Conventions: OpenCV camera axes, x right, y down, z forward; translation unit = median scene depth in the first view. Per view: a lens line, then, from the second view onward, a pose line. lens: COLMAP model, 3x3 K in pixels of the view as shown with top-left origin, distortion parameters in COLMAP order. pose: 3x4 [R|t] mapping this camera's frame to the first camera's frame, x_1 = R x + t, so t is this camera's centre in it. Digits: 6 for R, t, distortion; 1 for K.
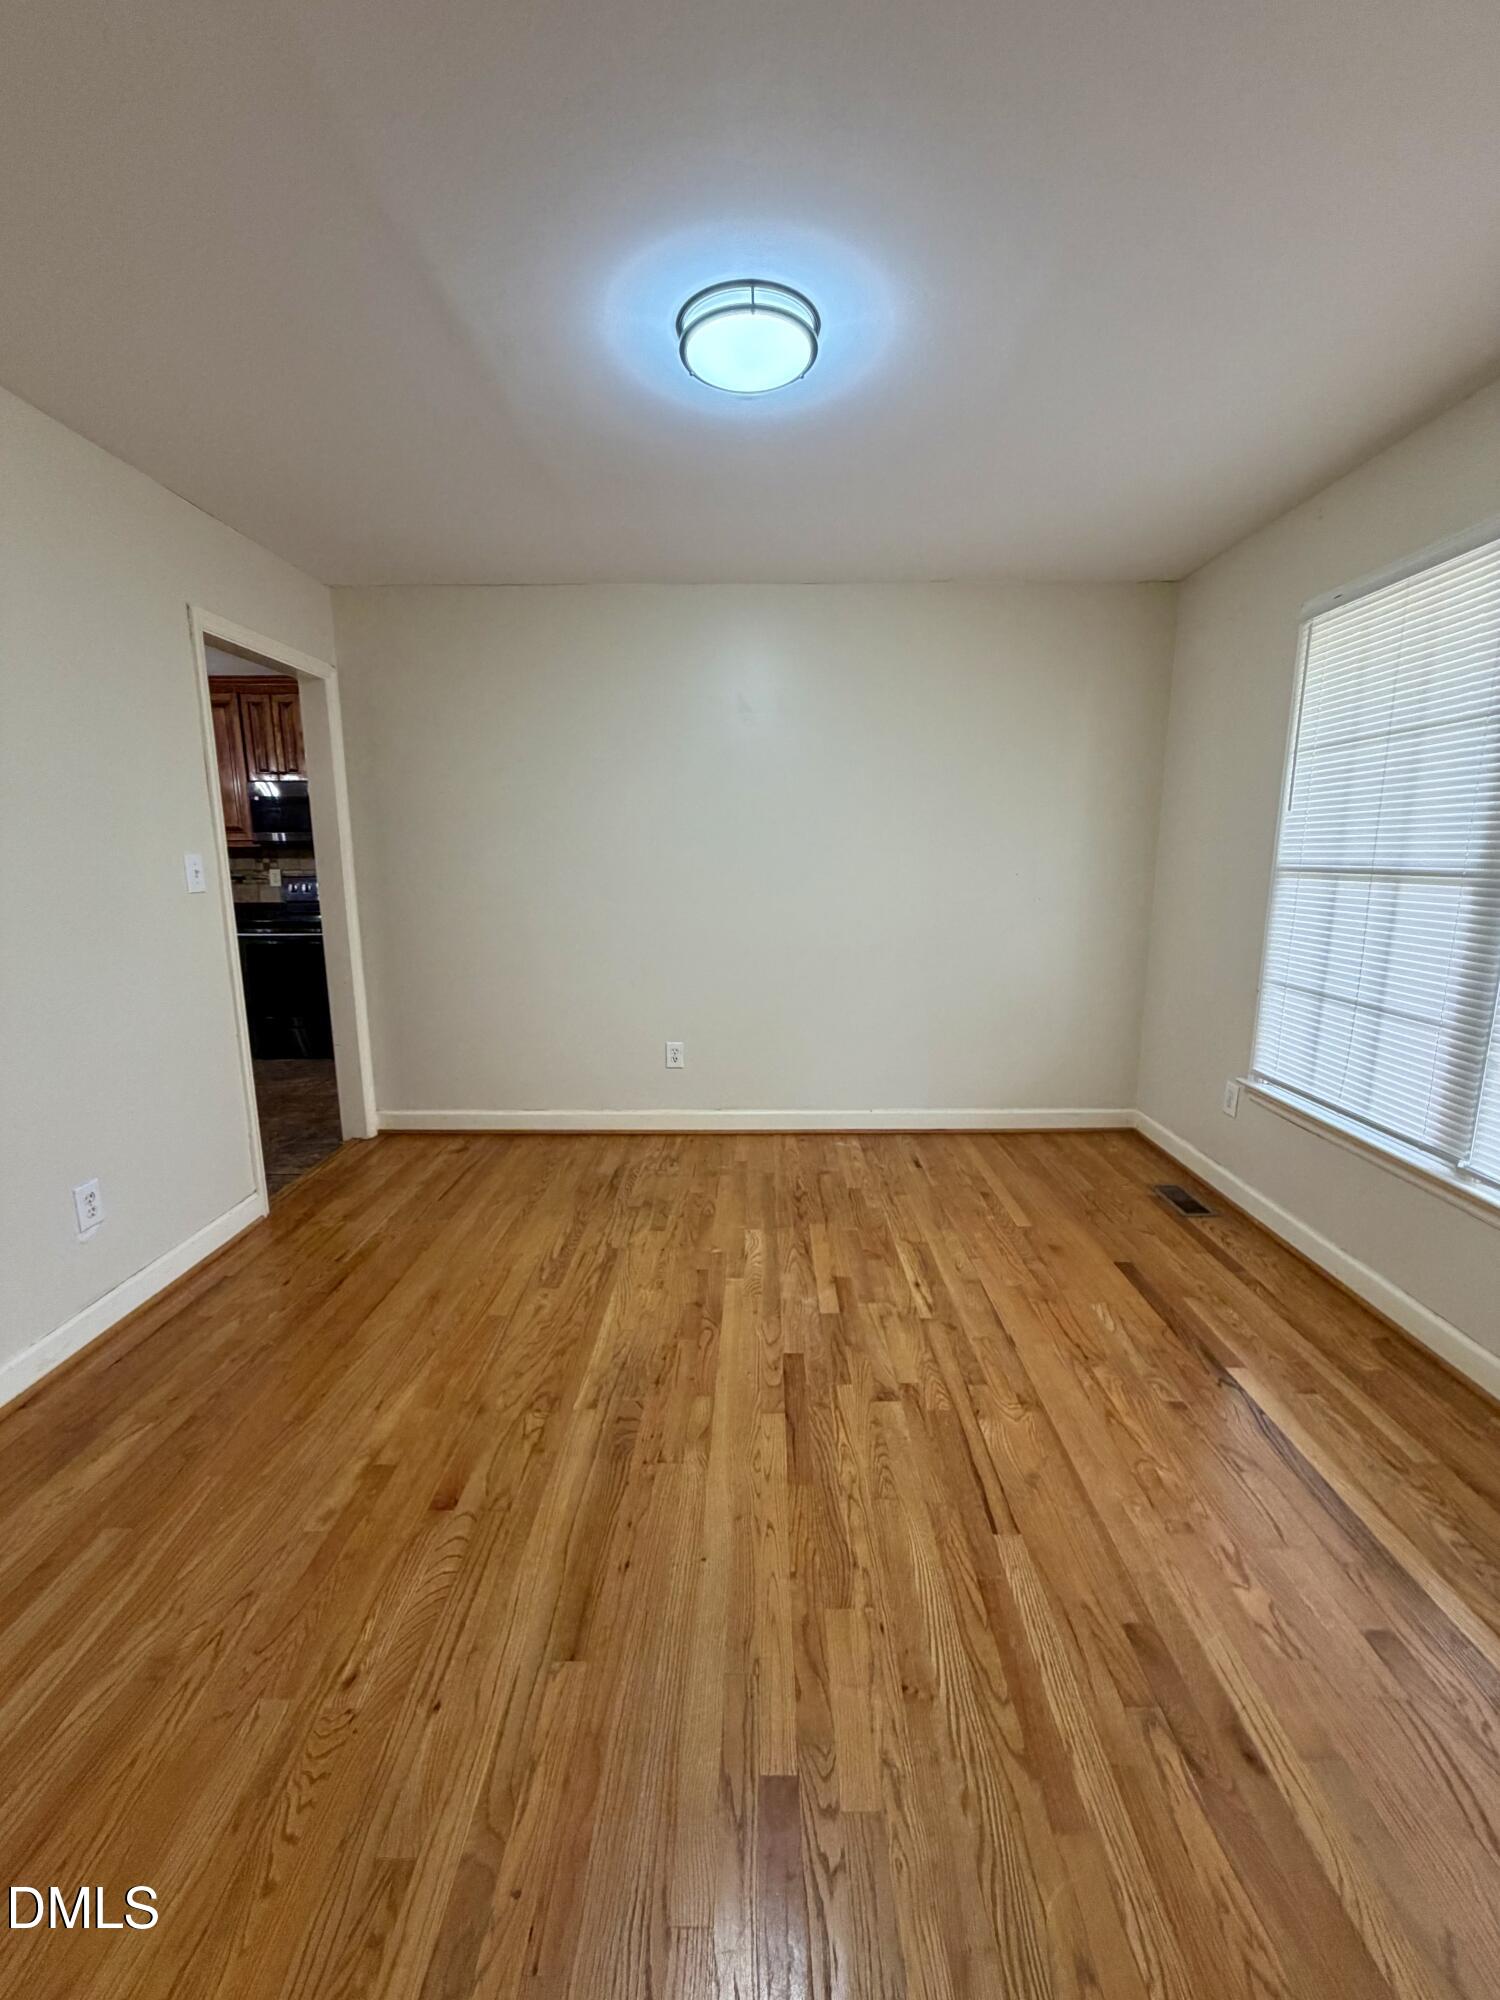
lens RADIAL K [[796.4, 0, 750.0], [0, 796.4, 1000.0], [0, 0, 1]] dist [-0.000357, 0.000244]
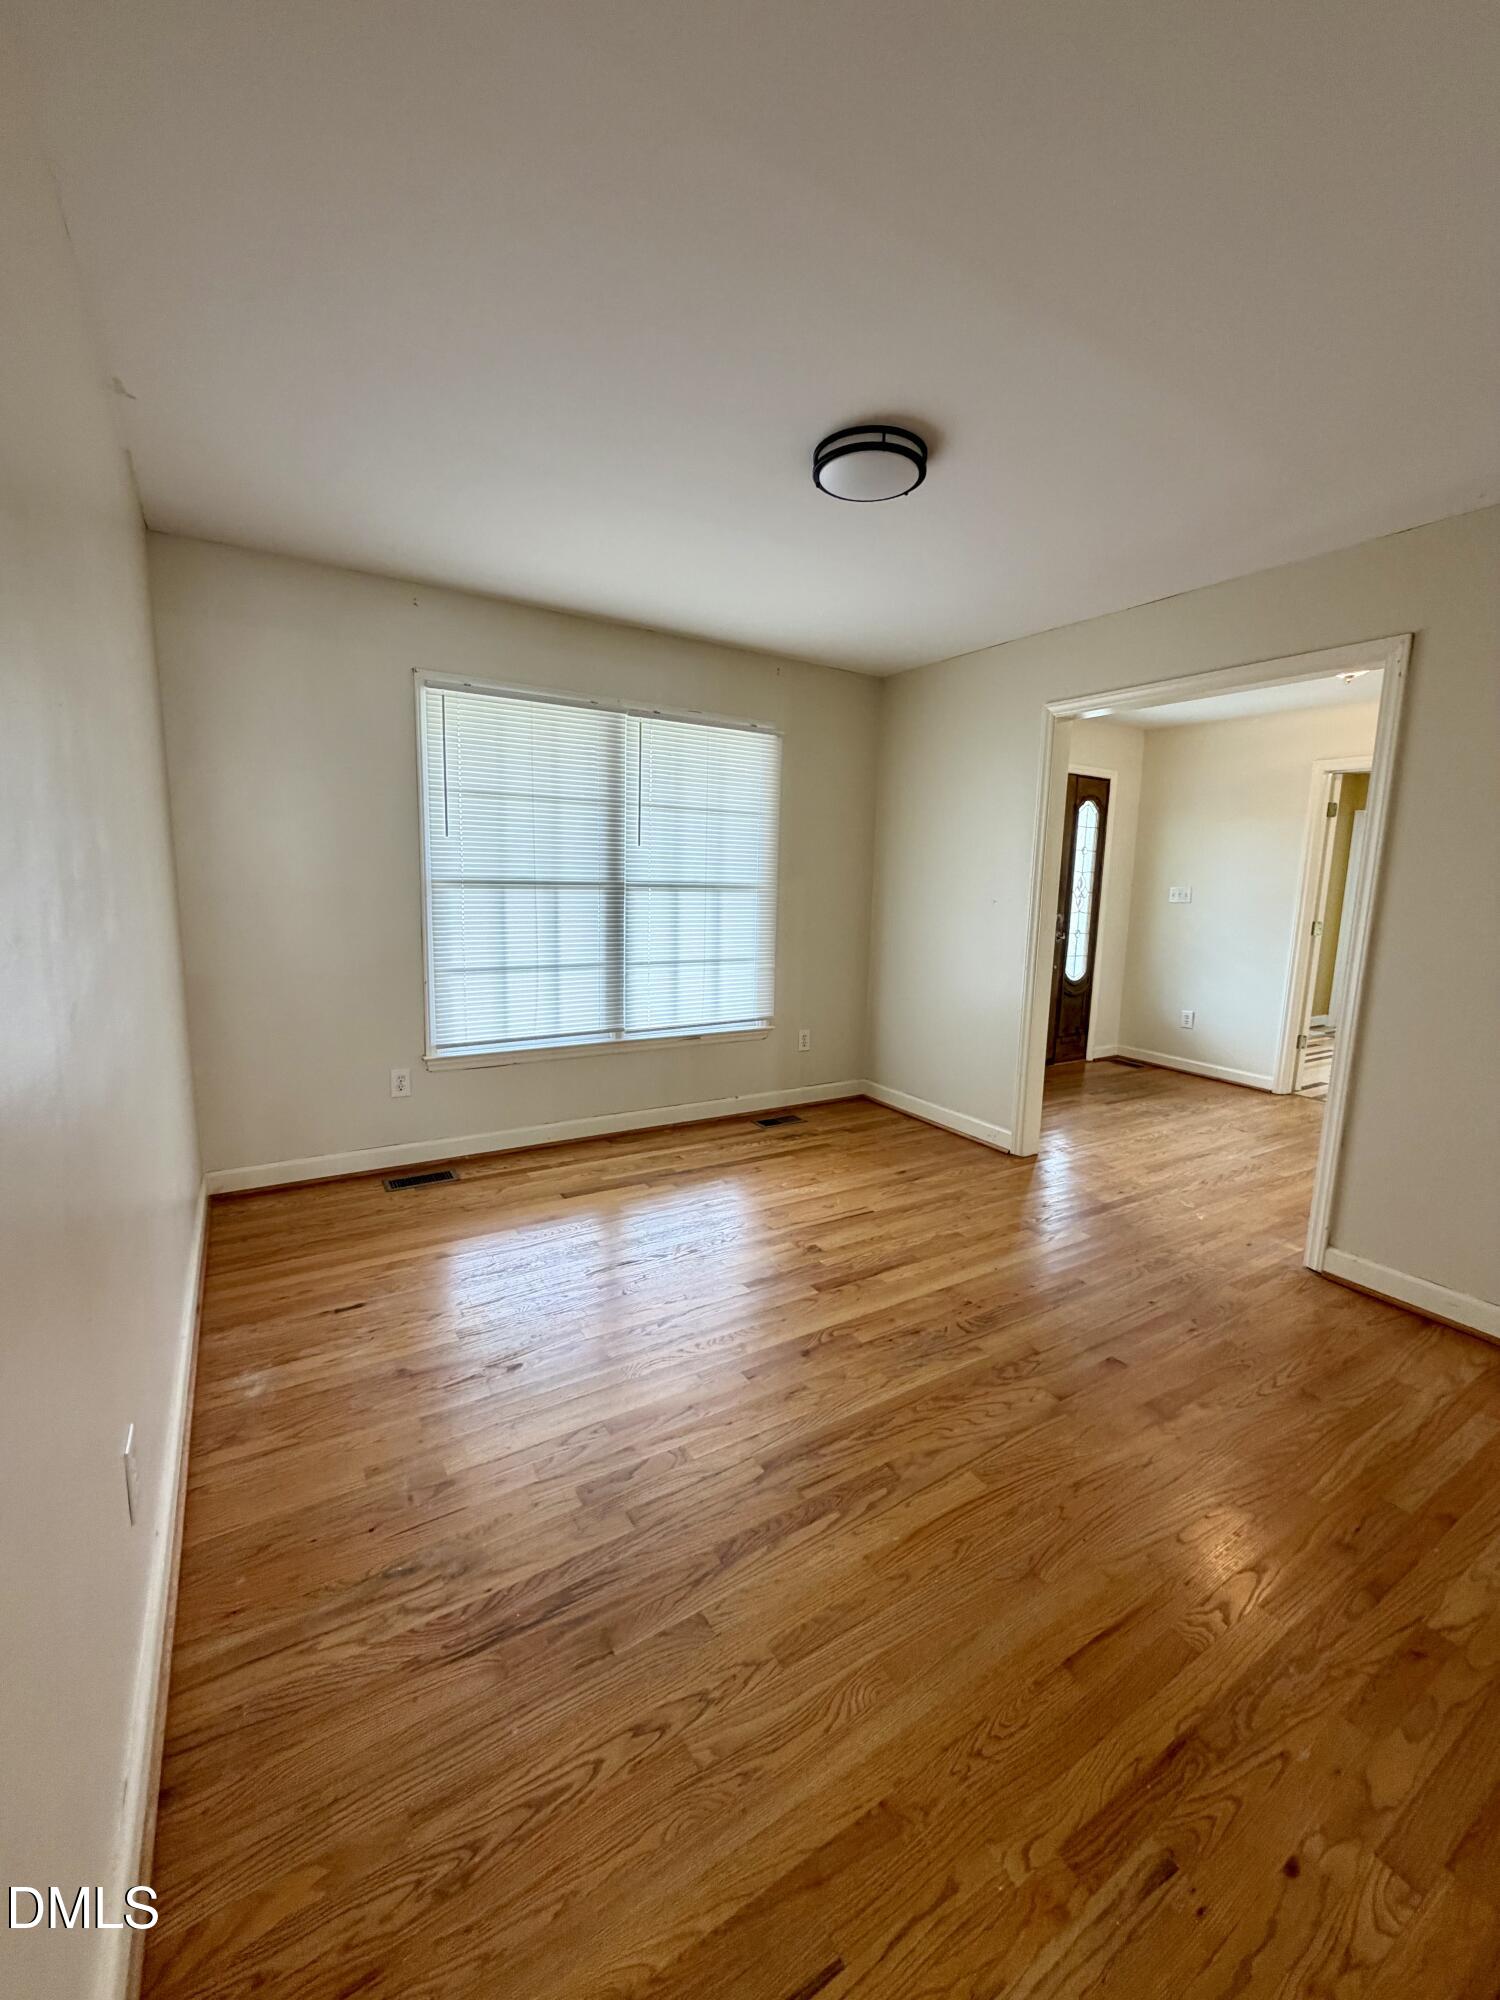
lens RADIAL K [[796.4, 0, 750.0], [0, 796.4, 1000.0], [0, 0, 1]] dist [-0.000357, 0.000244]
pose [[-0.535167, -0.144042, 0.832375, -0.778187], [0.133189, 0.958643, 0.251525, -0.274351], [-0.834181, 0.245471, -0.493849, 1.459438]]
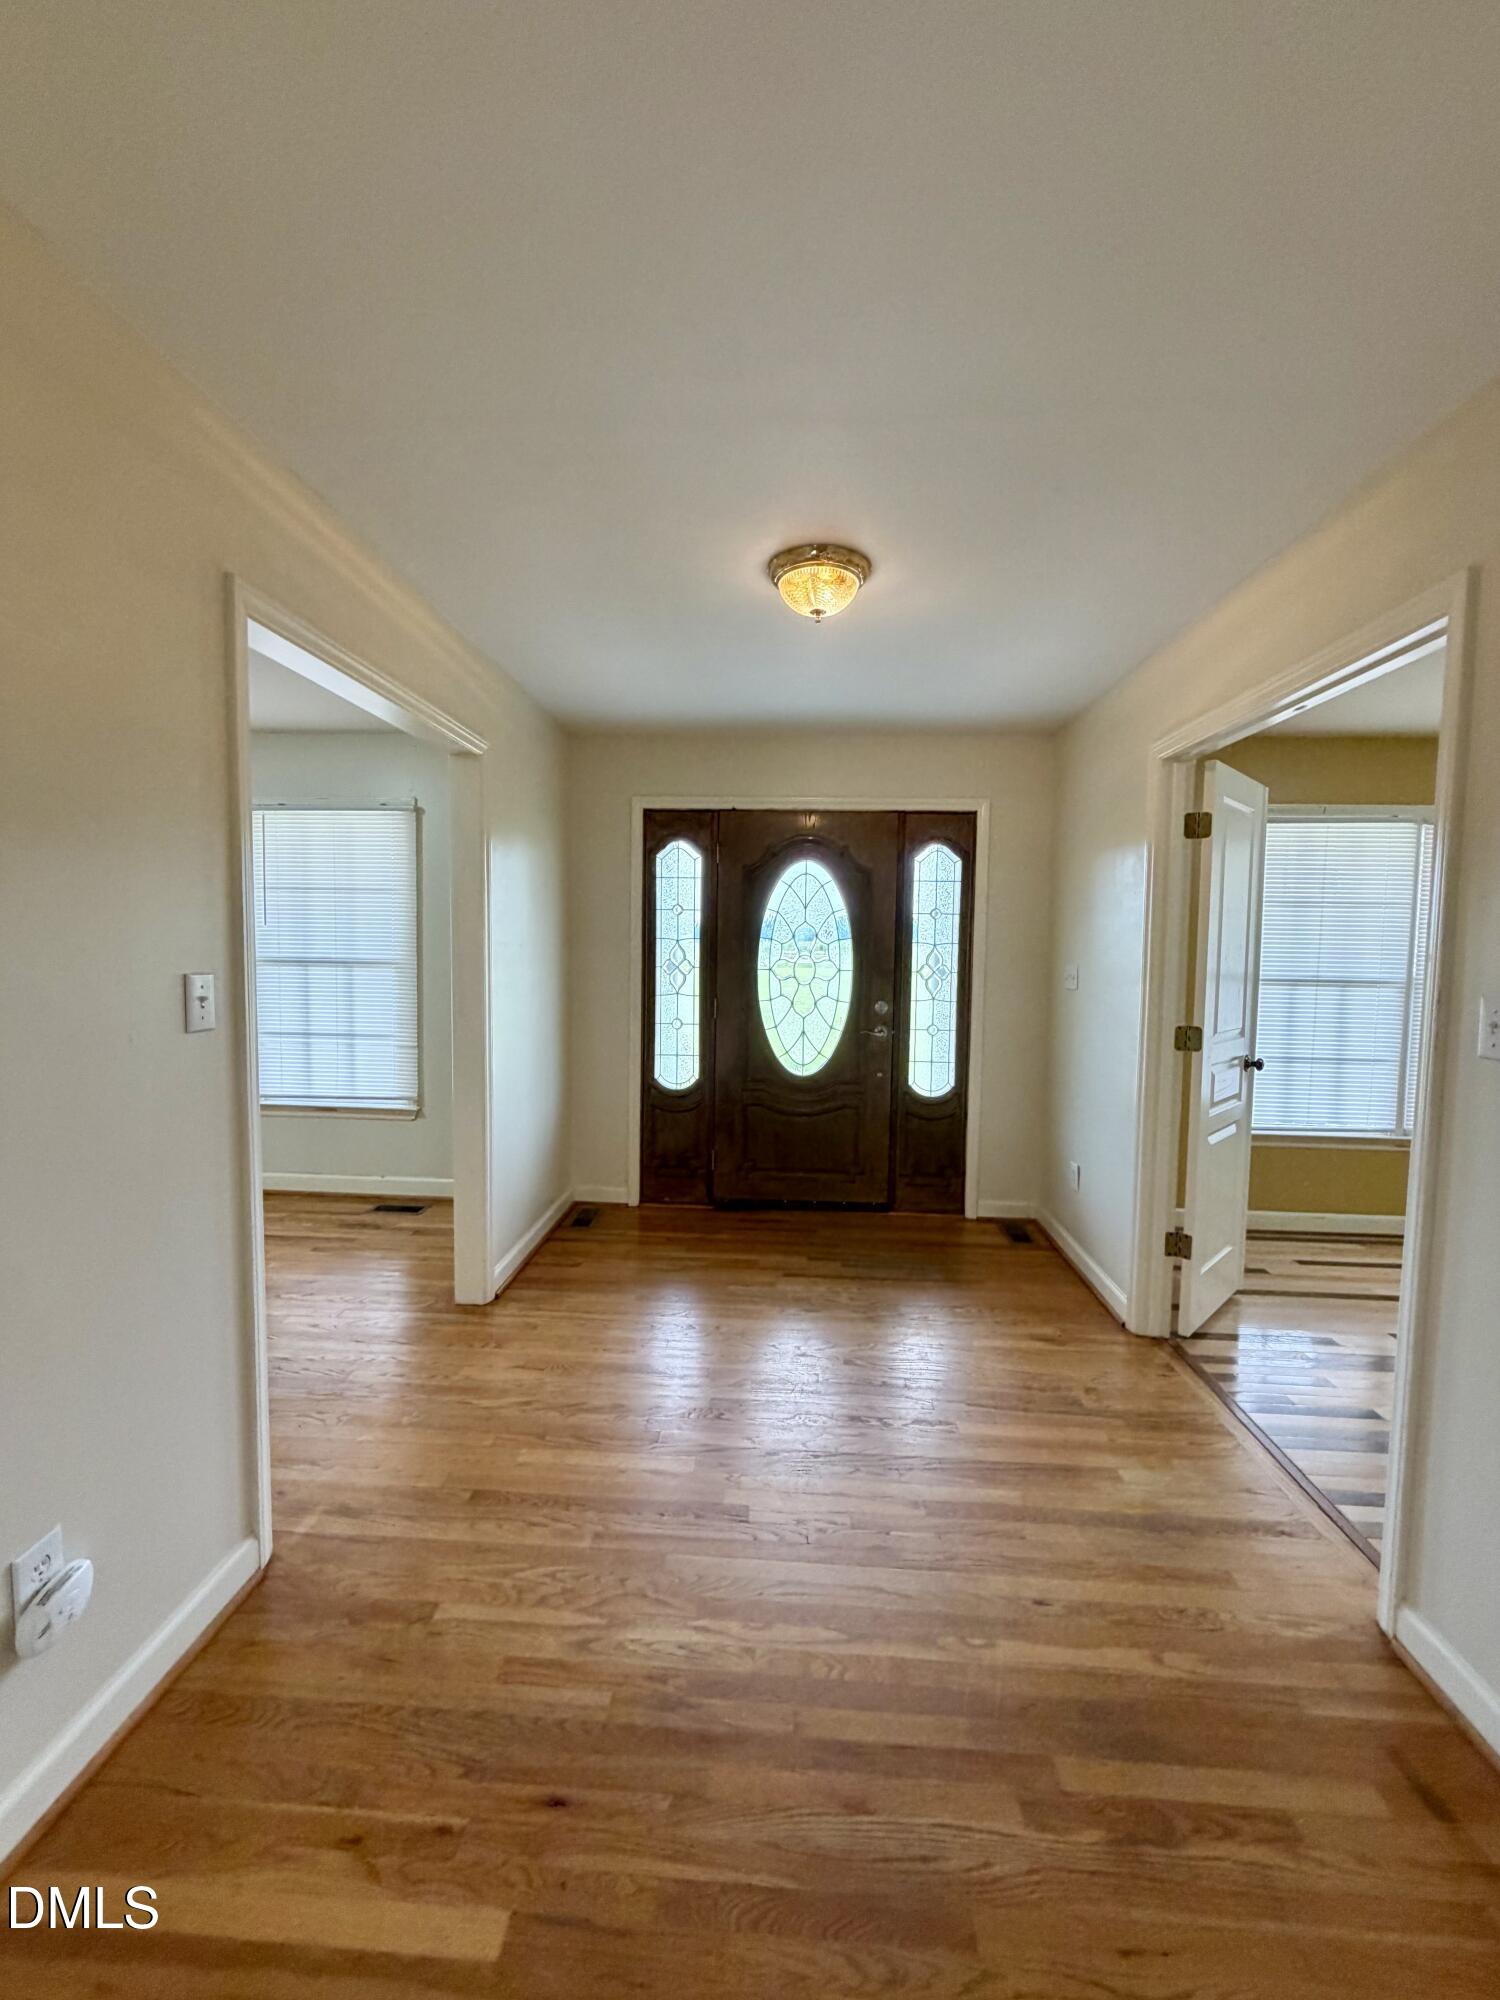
lens RADIAL K [[786.2, 0, 750.0], [0, 786.2, 1000.0], [0, 0, 1]] dist [-0.000074, 0.000045]
pose [[0.046812, -0.057682, 0.997237, -0.928391], [0.170414, 0.984157, 0.048926, -0.003104], [-0.984260, 0.167653, 0.055900, 0.003753]]
